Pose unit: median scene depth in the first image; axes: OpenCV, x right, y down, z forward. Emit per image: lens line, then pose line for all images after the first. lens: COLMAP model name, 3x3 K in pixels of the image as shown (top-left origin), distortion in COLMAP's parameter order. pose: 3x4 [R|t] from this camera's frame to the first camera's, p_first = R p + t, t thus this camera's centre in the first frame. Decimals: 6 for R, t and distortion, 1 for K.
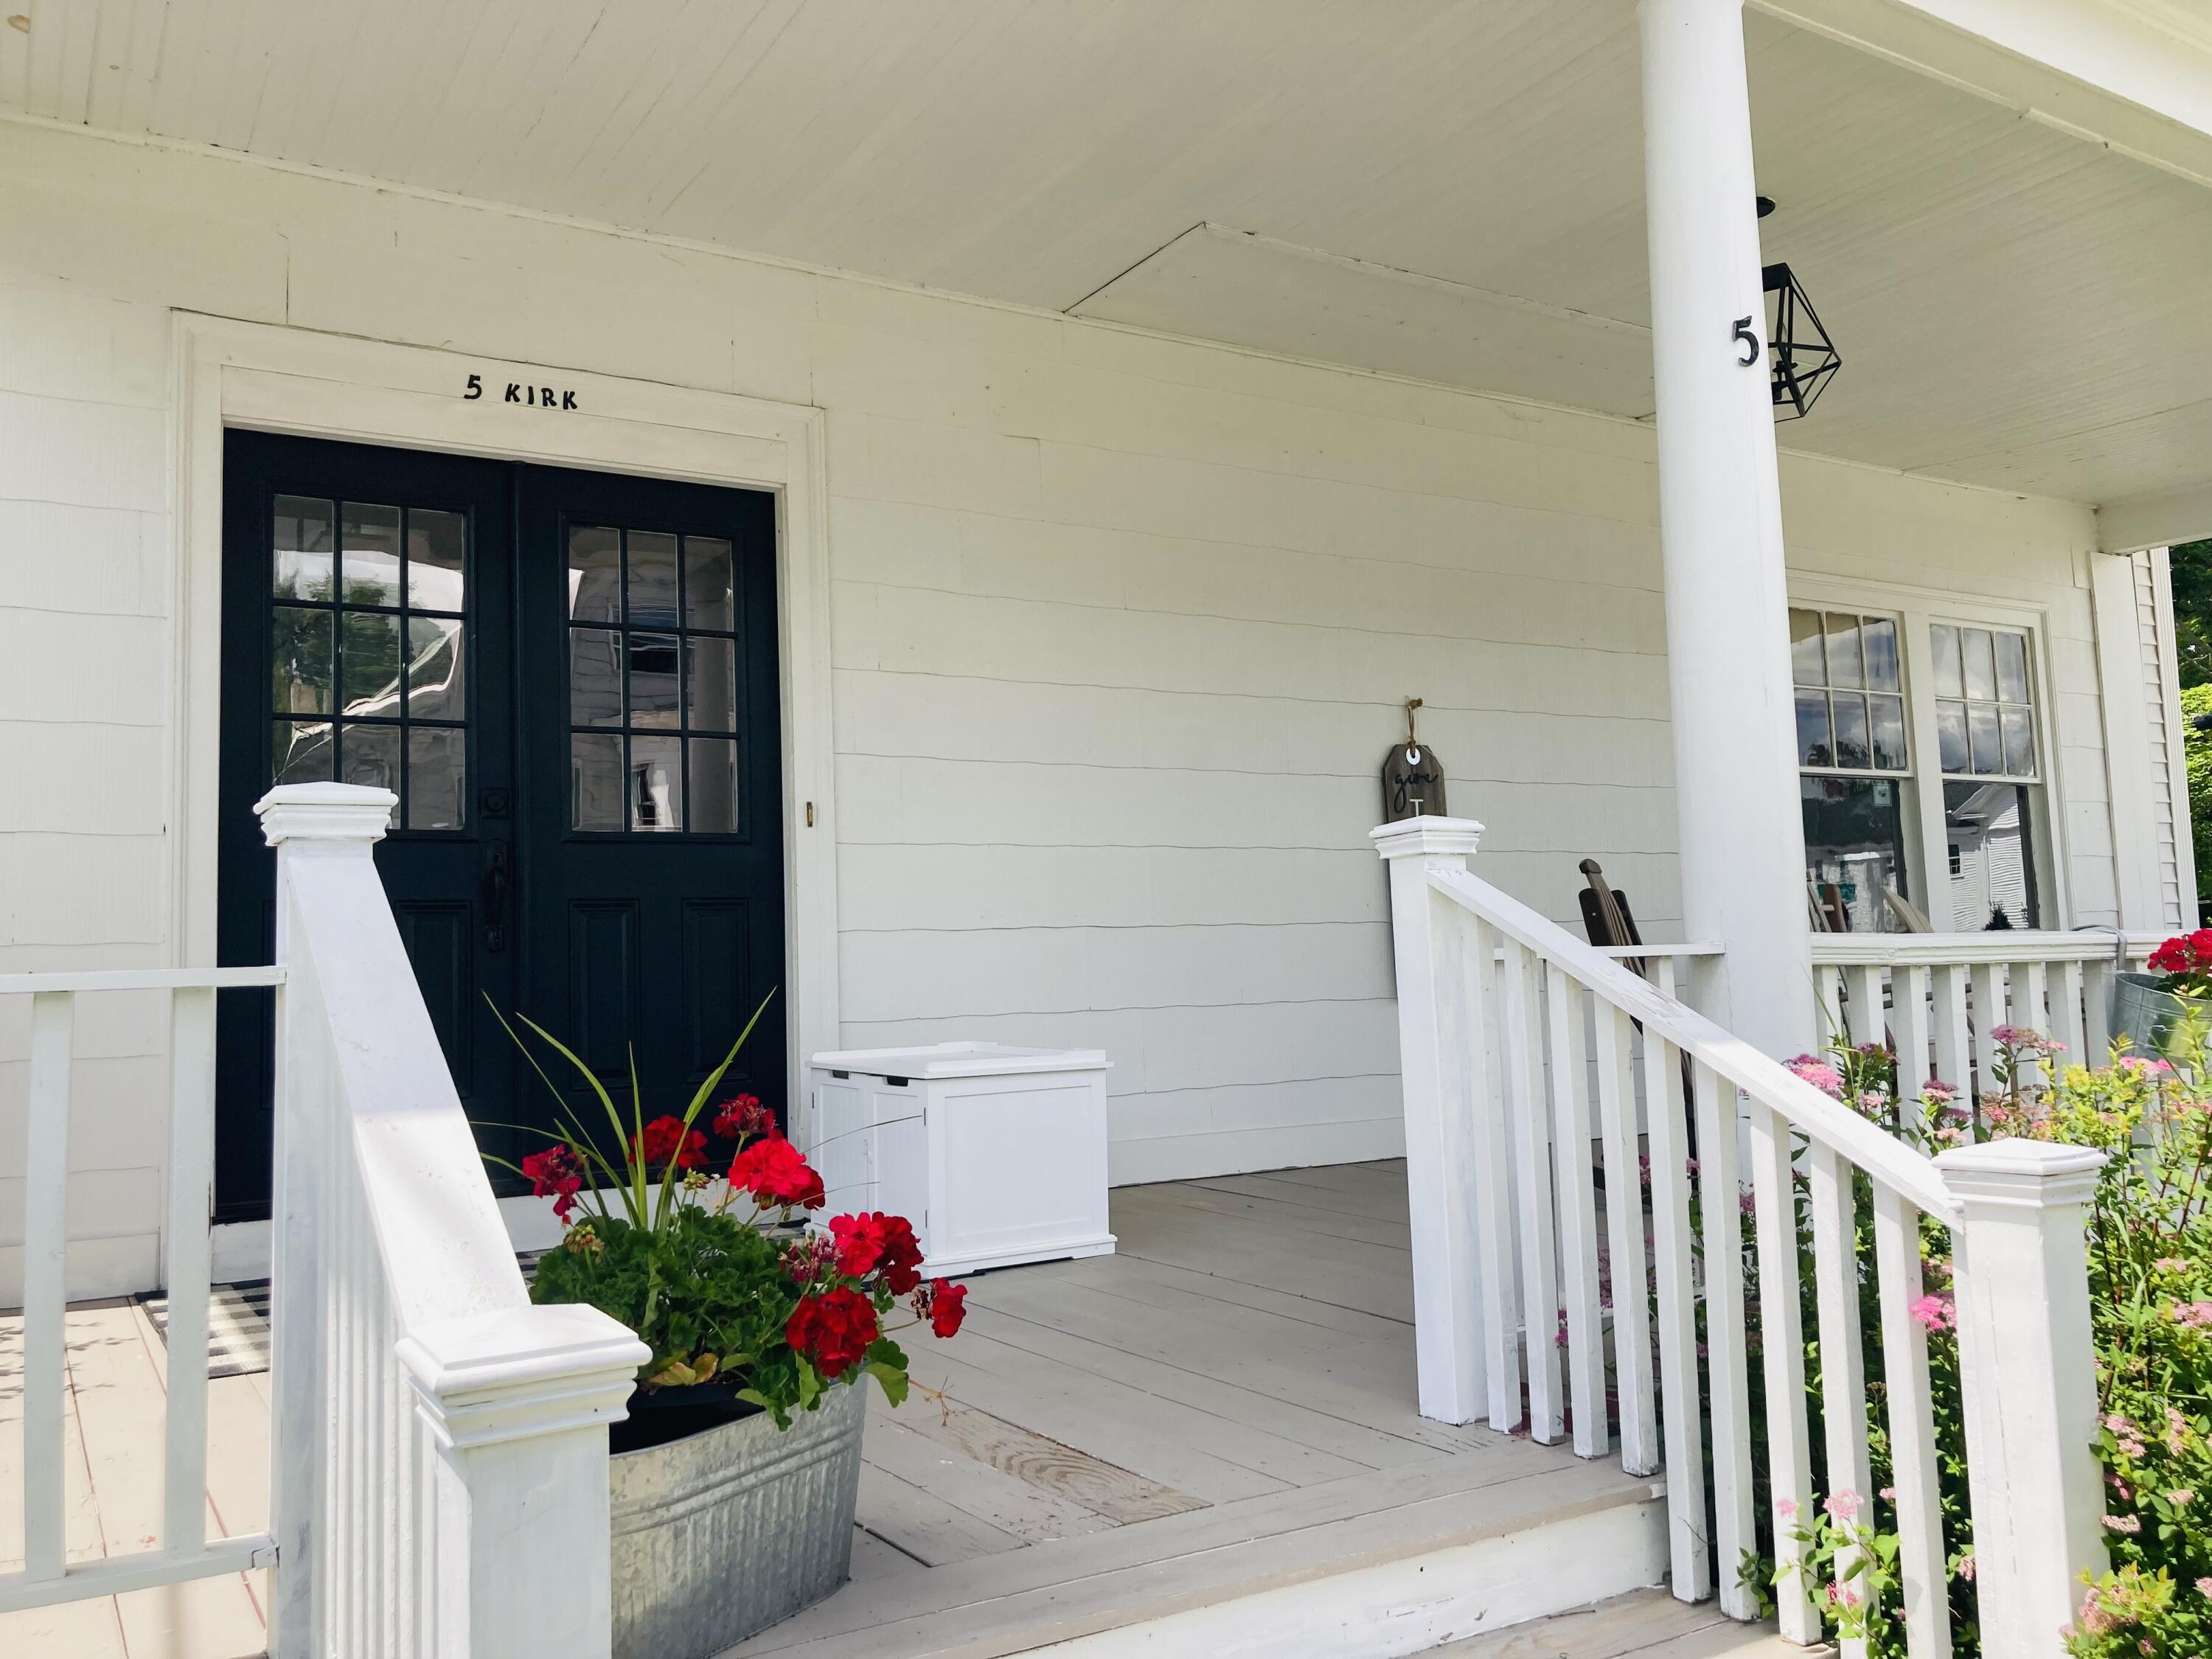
lens RADIAL K [[1812.4, 0, 1110.4], [0, 1812.4, 813.5], [0, 0, 1]] dist [0.025683, -0.005297]
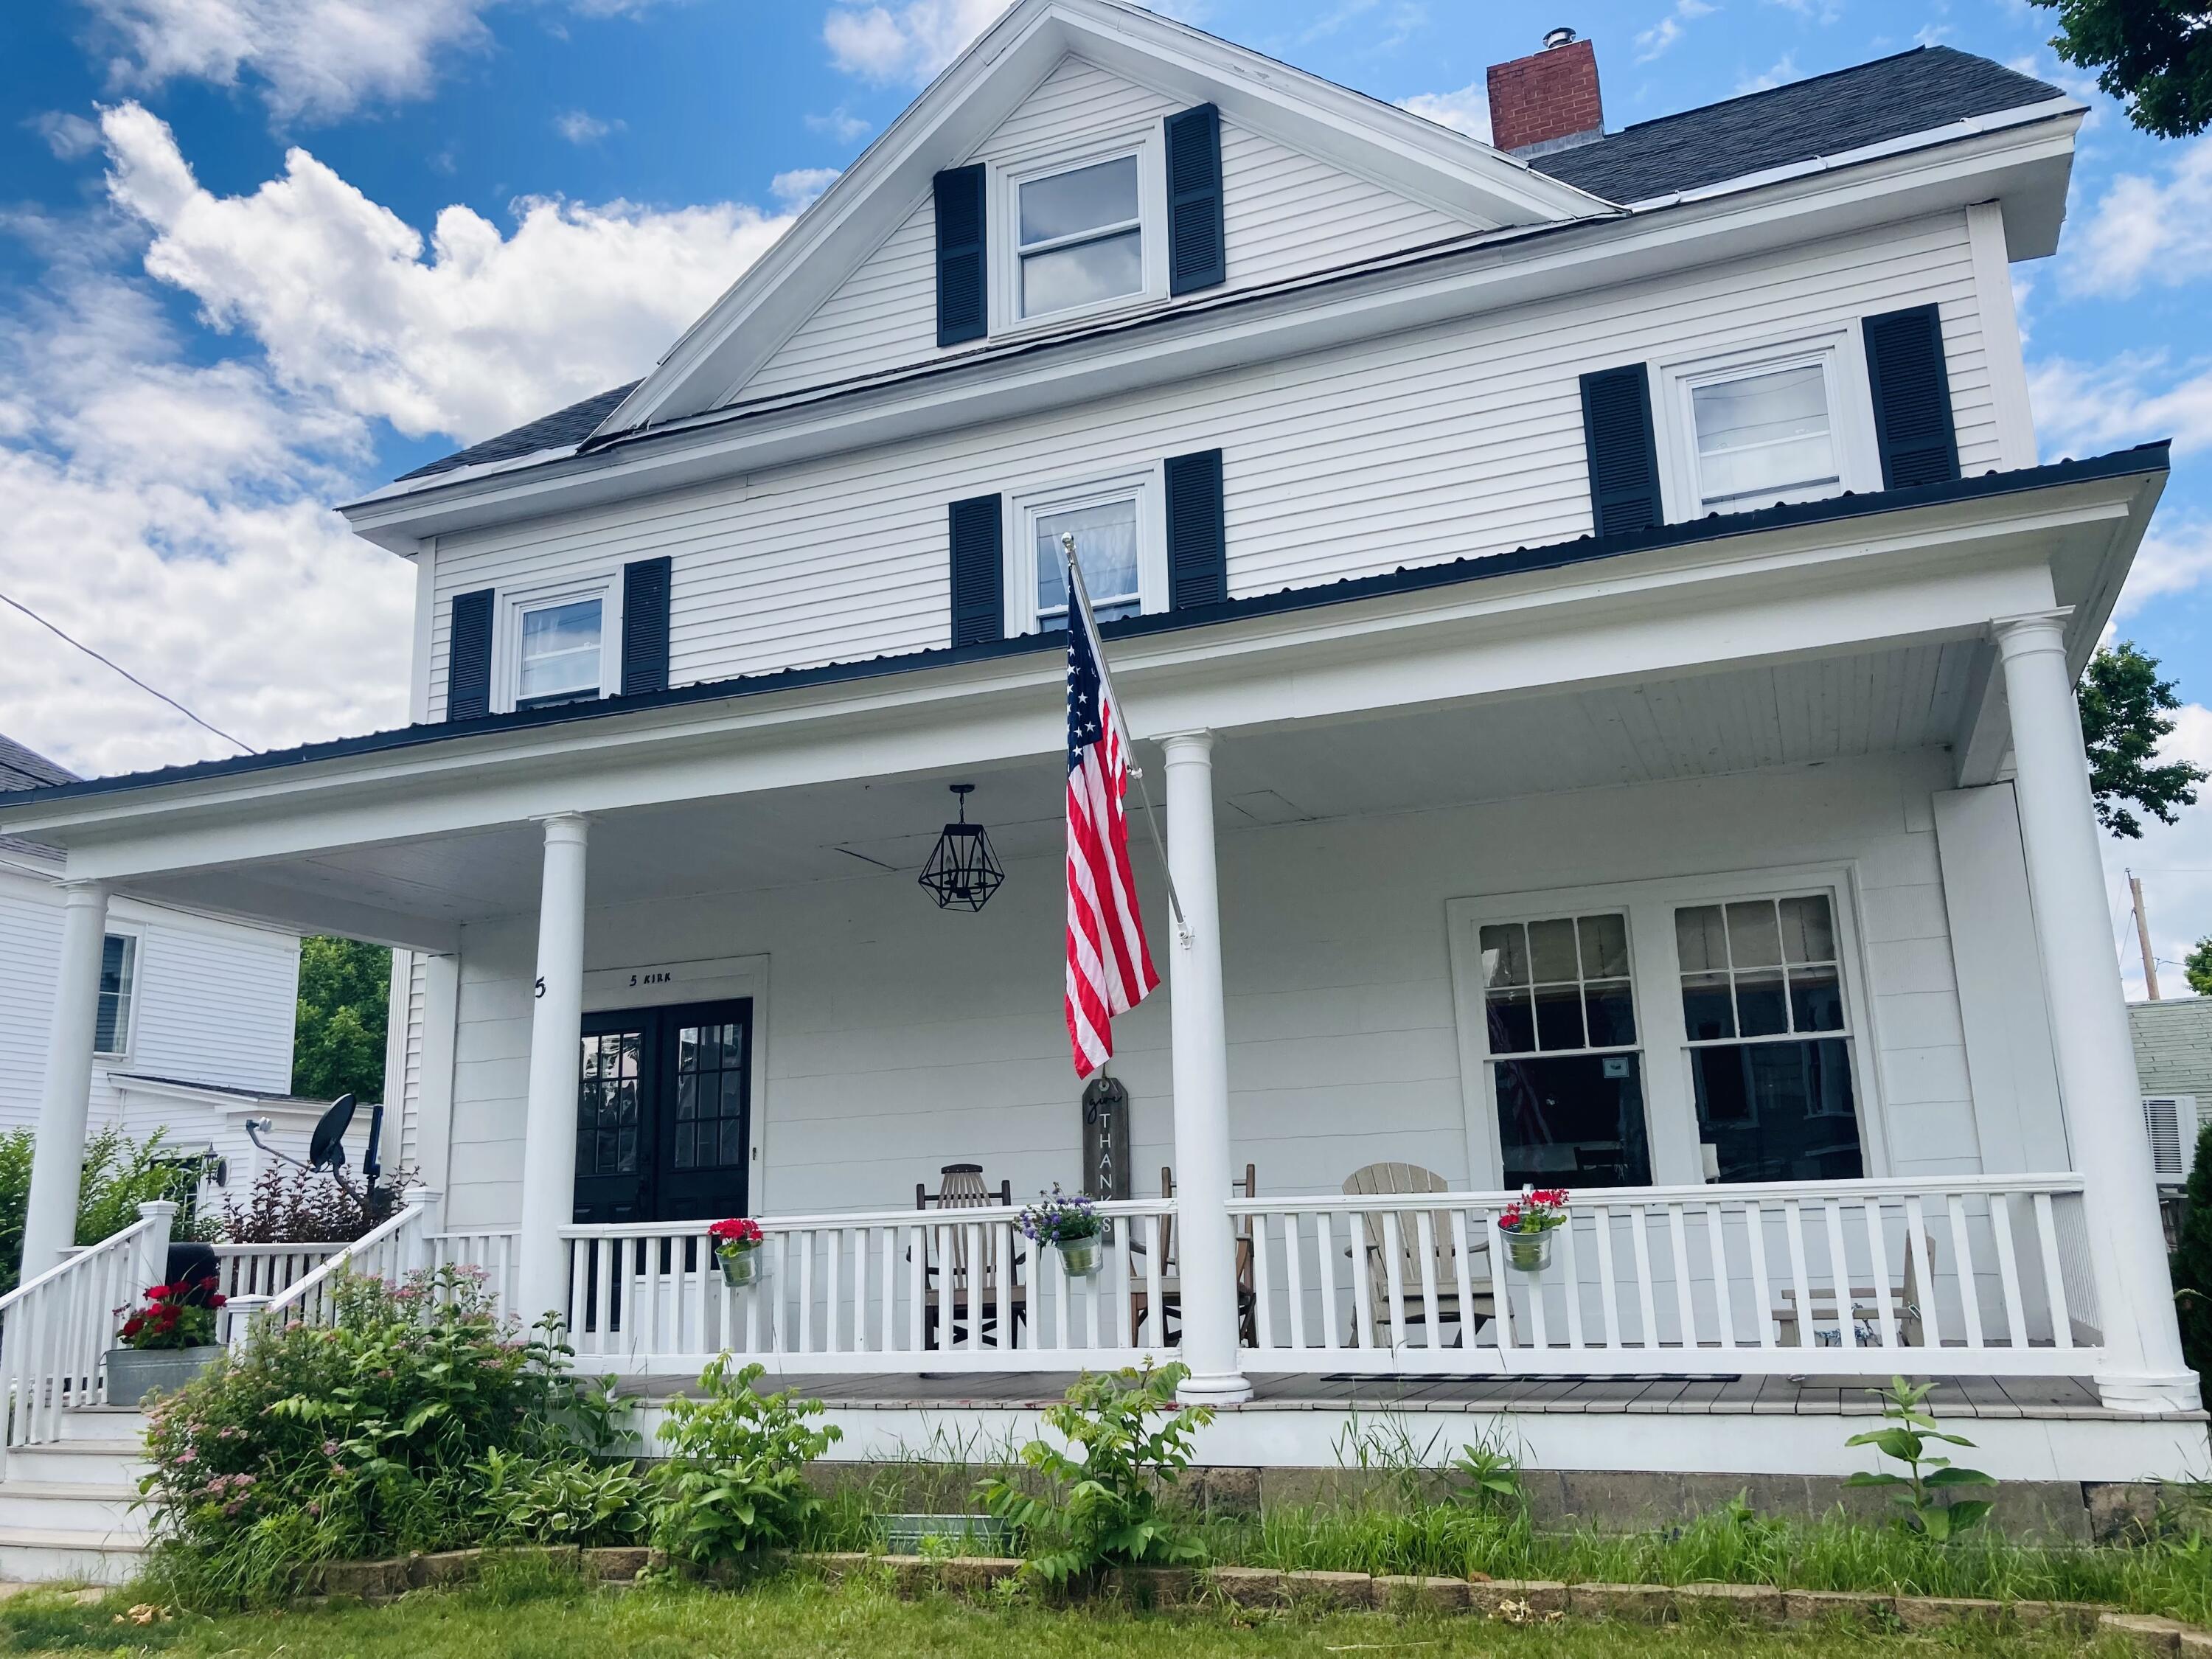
lens RADIAL K [[1815.0, 0, 1106.0], [0, 1815.0, 829.5], [0, 0, 1]] dist [0.080488, -0.114762]
pose [[0.586082, -0.161821, -0.793928, 1.471346], [0.086236, 0.986746, -0.137462, -0.035037], [0.805650, 0.012099, 0.592269, 0.056686]]
